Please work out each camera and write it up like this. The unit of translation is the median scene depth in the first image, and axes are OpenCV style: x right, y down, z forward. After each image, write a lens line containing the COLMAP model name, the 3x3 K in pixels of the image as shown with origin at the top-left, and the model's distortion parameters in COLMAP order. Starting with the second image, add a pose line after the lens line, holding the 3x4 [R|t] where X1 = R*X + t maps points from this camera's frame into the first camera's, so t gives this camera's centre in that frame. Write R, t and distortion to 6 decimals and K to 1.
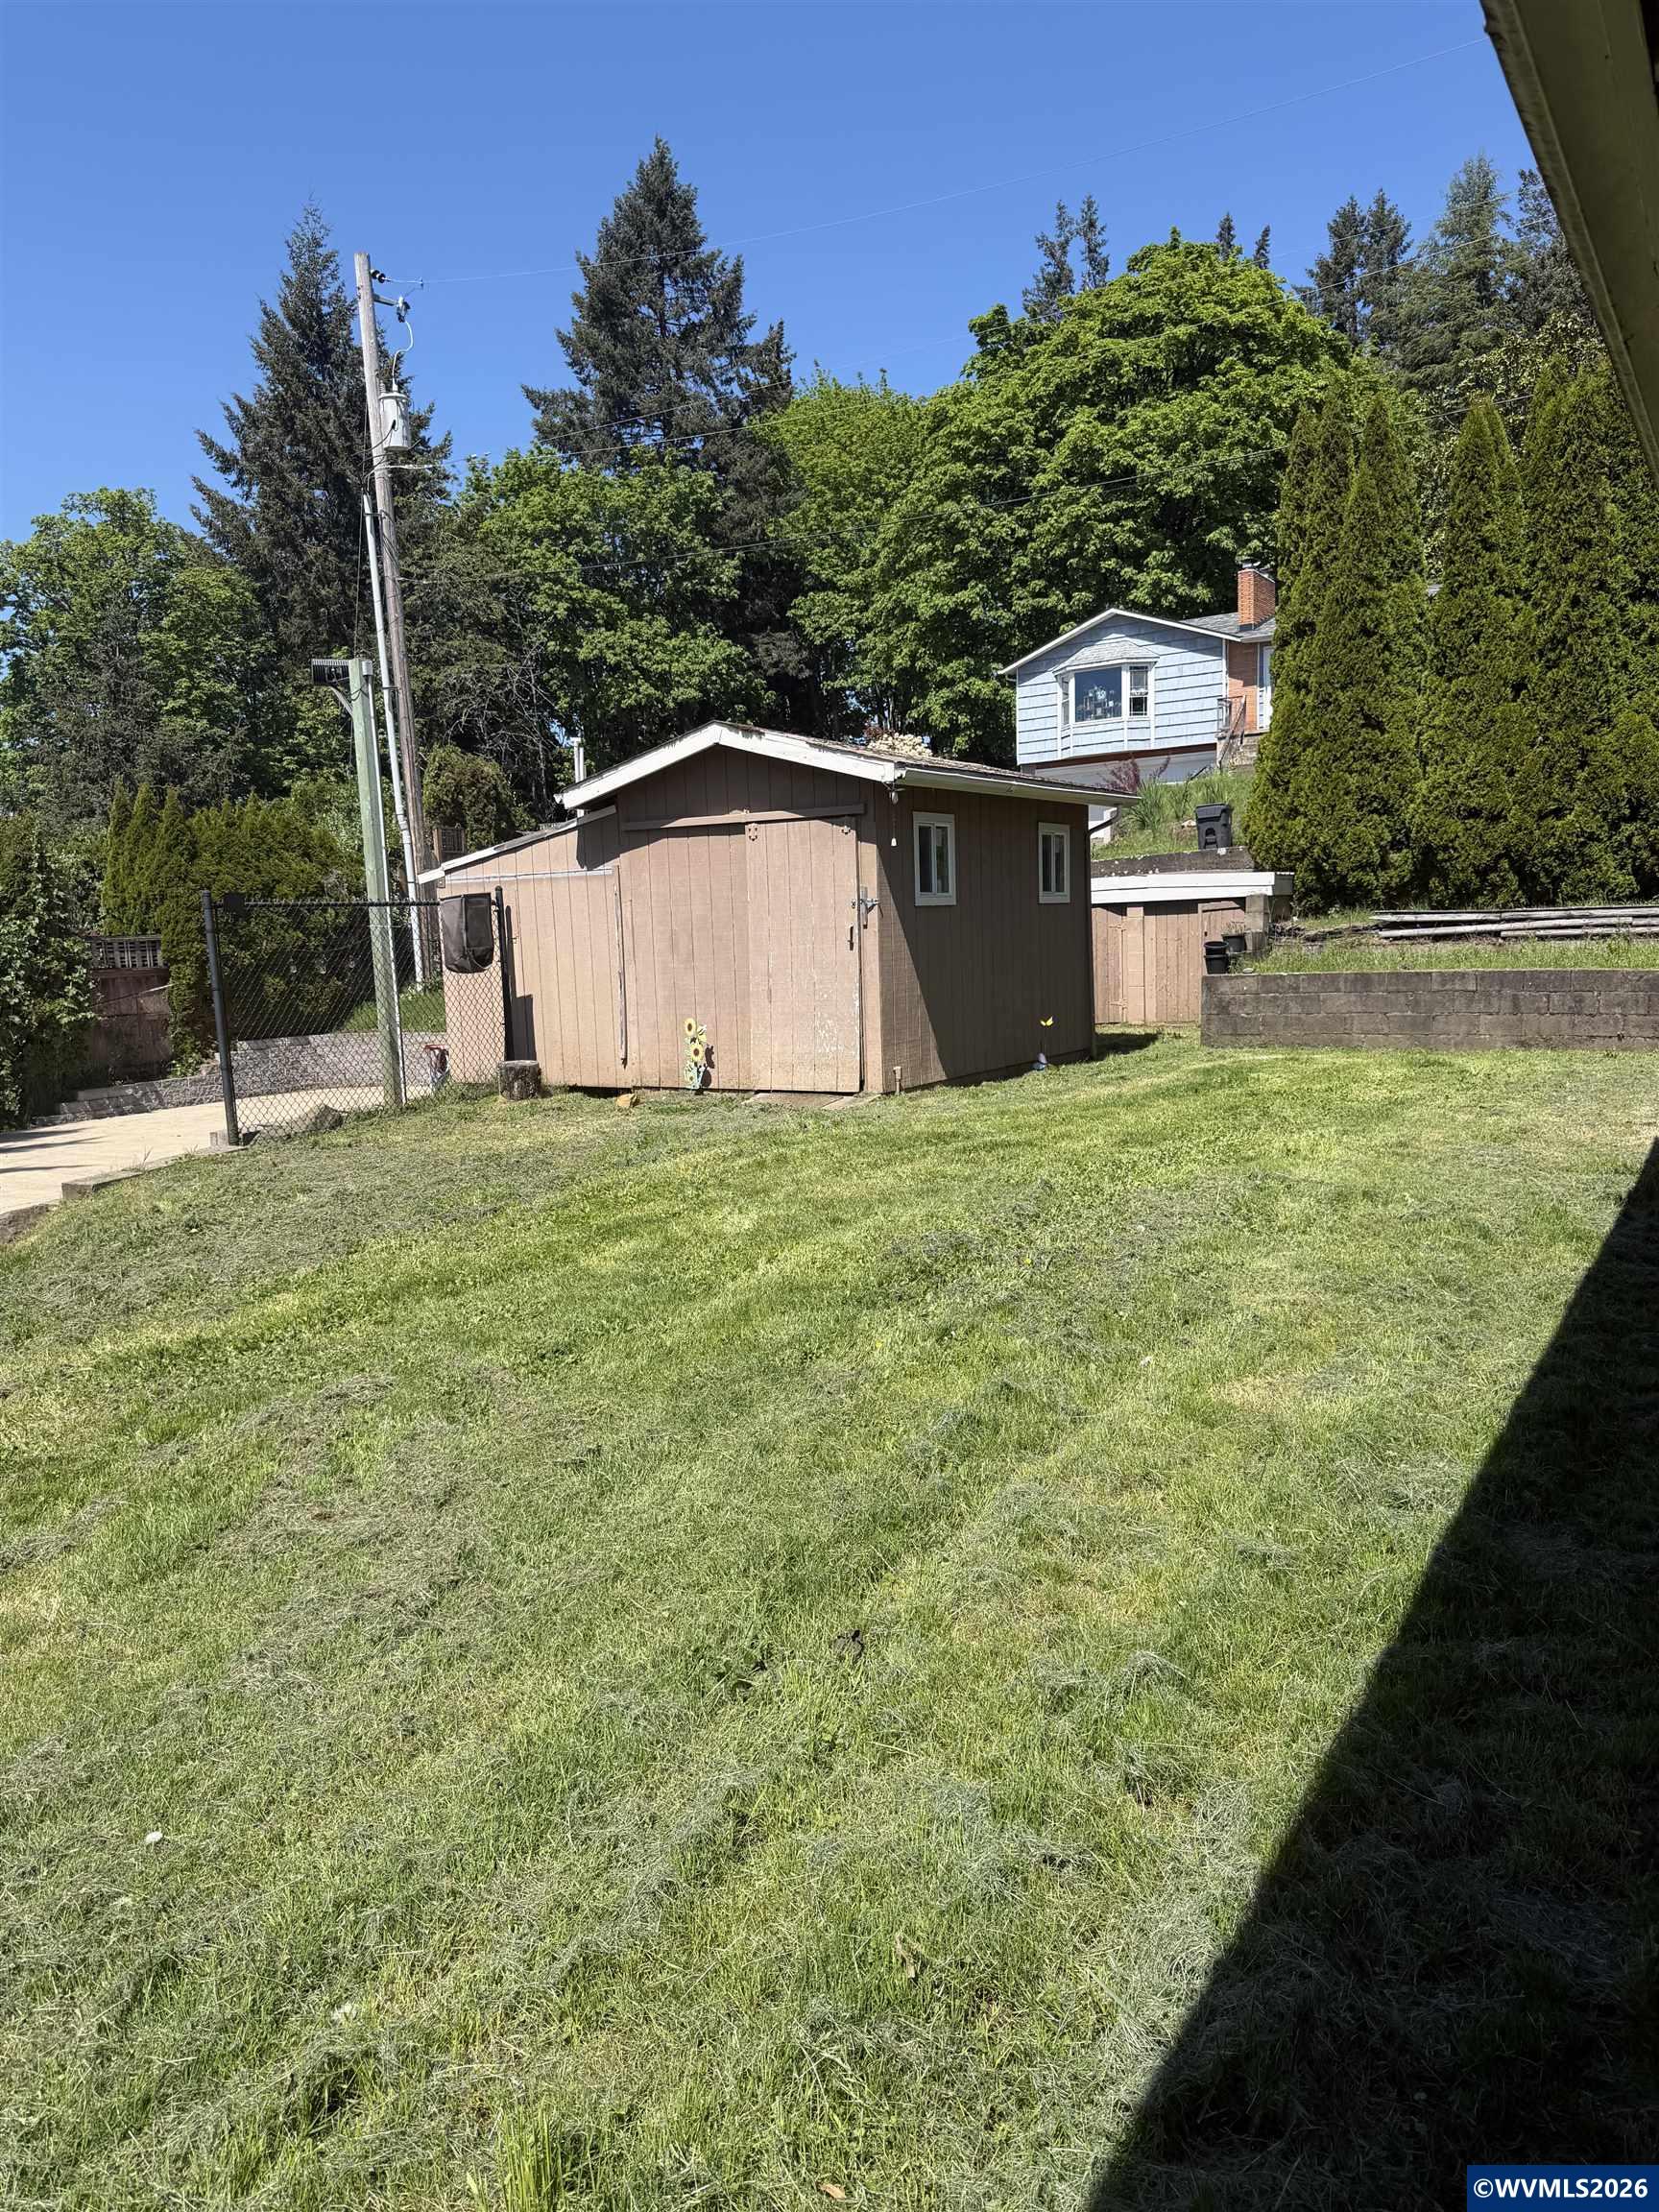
lens RADIAL K [[1533.4, 0, 836.2], [0, 1533.4, 1113.4], [0, 0, 1]] dist [-0.003583, -0.010120]
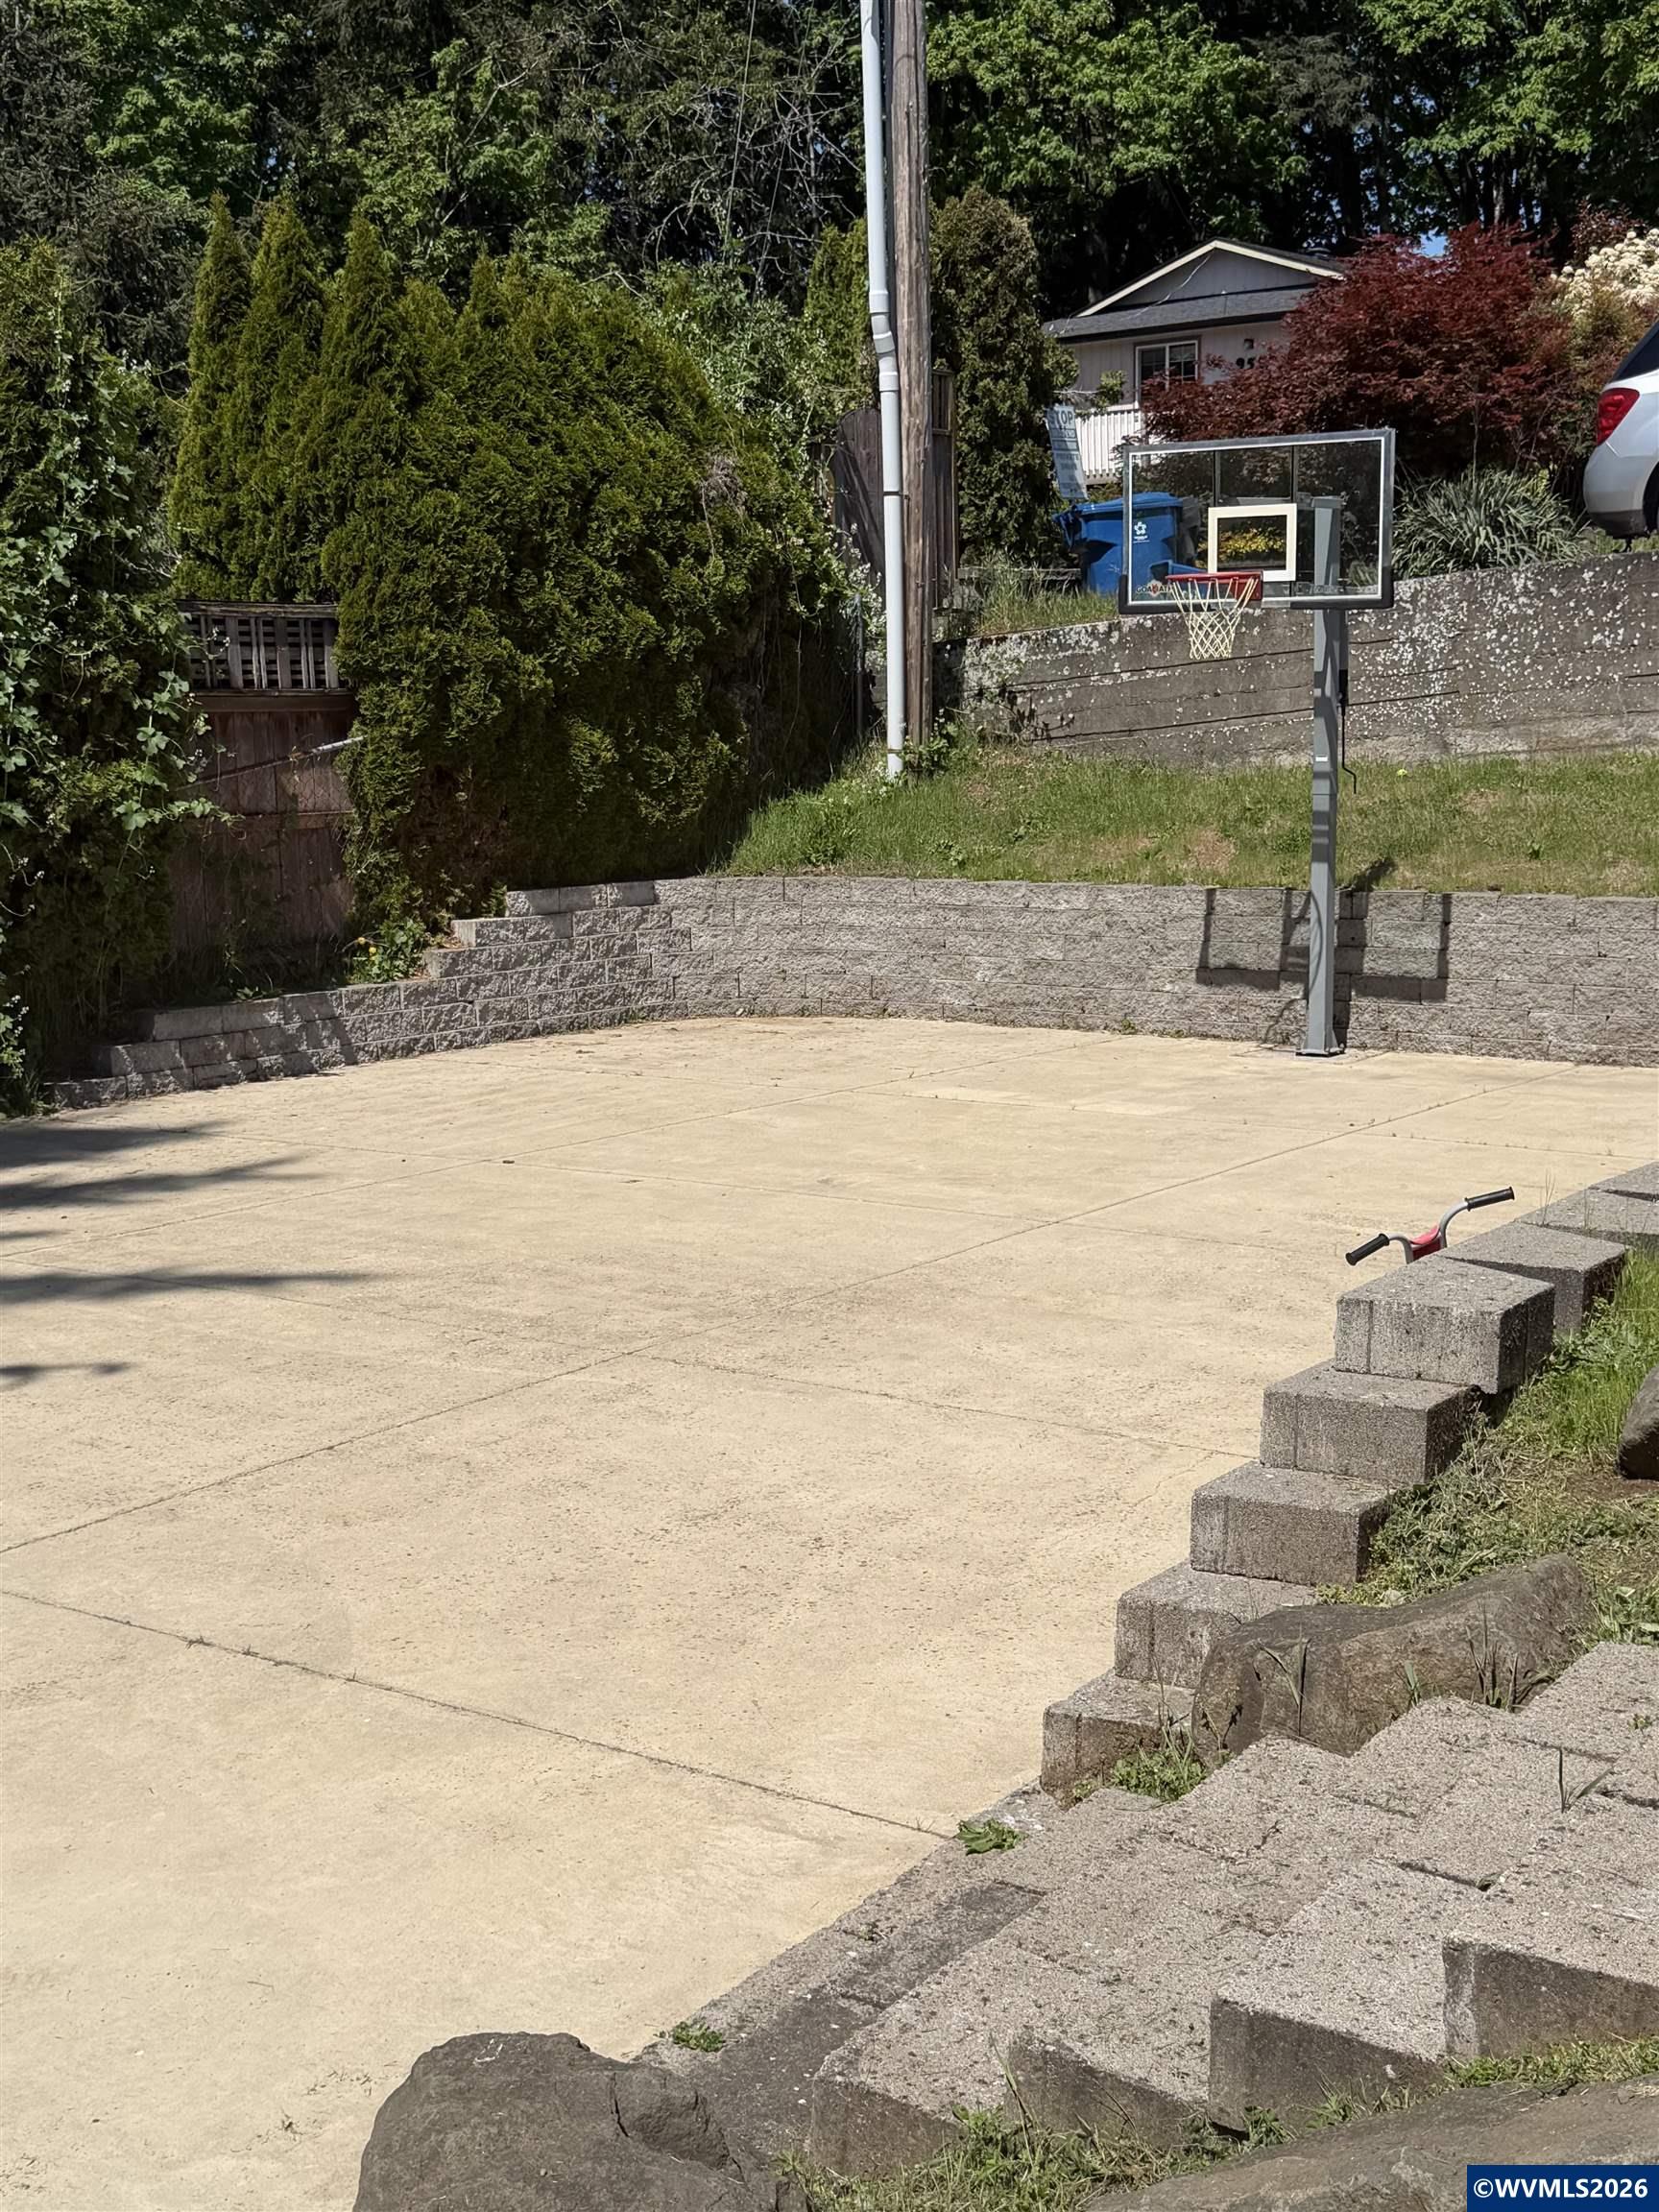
lens RADIAL K [[2927.6, 0, 825.7], [0, 2927.6, 1106.5], [0, 0, 1]] dist [0.127128, 0.000000]
pose [[0.992682, 0.030883, -0.116745, -0.228238], [-0.028868, 0.999404, 0.018917, -0.009390], [0.117260, -0.015409, 0.992982, 0.283394]]
